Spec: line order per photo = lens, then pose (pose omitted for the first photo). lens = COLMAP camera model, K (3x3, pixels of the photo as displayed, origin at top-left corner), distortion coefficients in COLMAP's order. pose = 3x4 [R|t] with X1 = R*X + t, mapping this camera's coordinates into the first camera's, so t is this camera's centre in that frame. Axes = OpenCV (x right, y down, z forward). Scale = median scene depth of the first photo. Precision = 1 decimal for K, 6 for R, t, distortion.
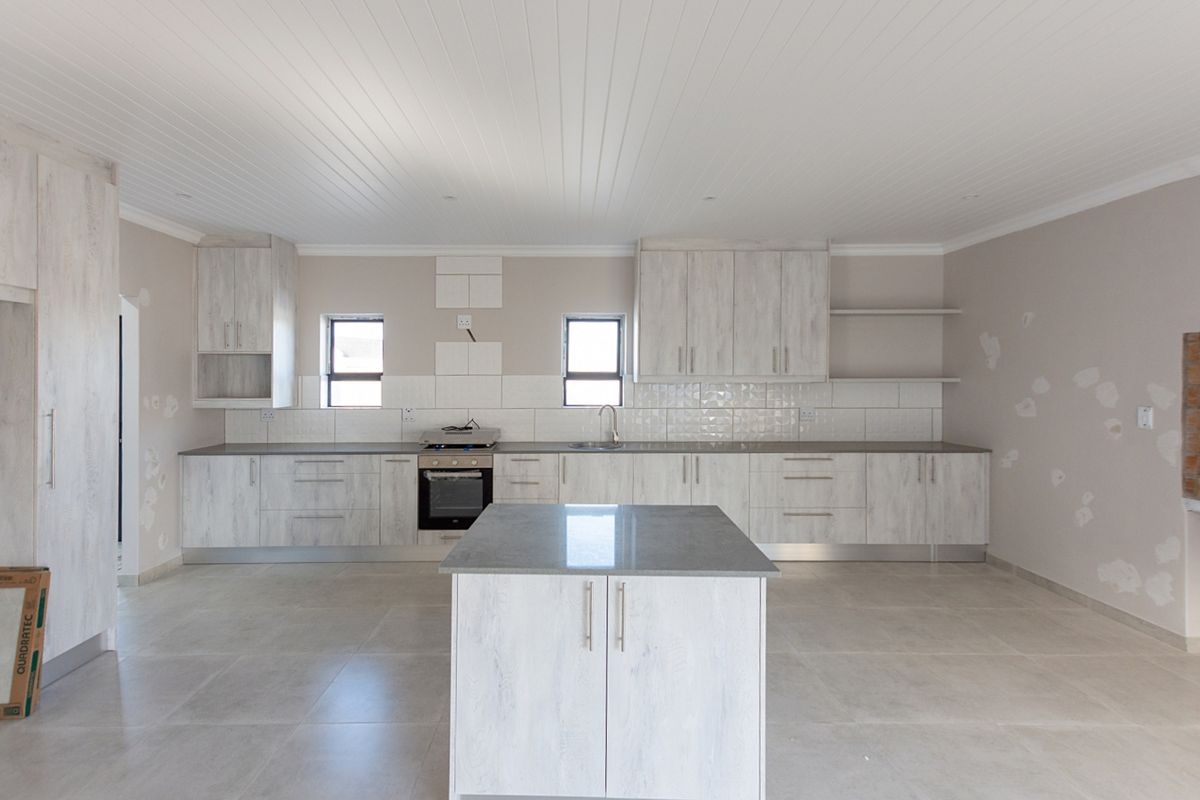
lens RADIAL K [[548.1, 0, 596.8], [0, 548.1, 379.6], [0, 0, 1]] dist [0.016919, 0.000369]
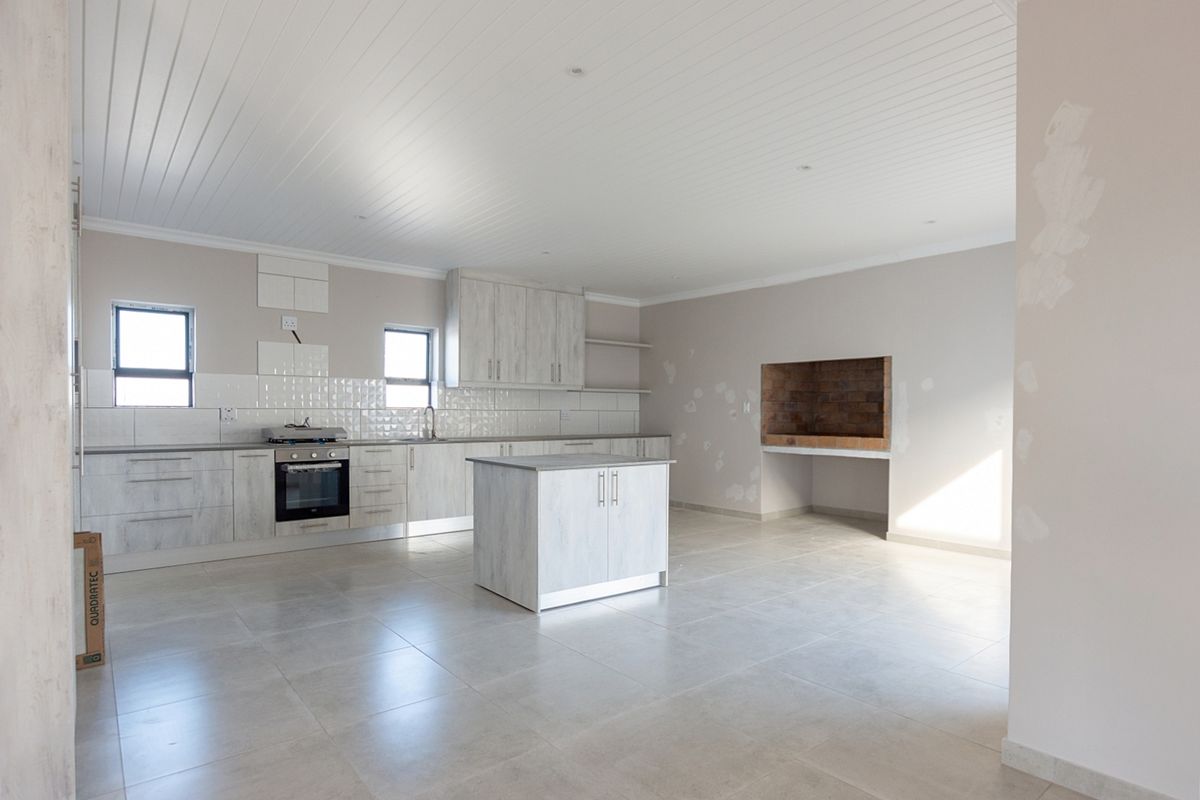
lens RADIAL K [[625.7, 0, 599.6], [0, 625.7, 418.8], [0, 0, 1]] dist [-0.000569, 0.000589]
pose [[0.787061, -0.003494, 0.616865, -0.559583], [-0.001756, 0.999967, 0.007905, 0.068306], [-0.616873, -0.007305, 0.787029, -0.290831]]
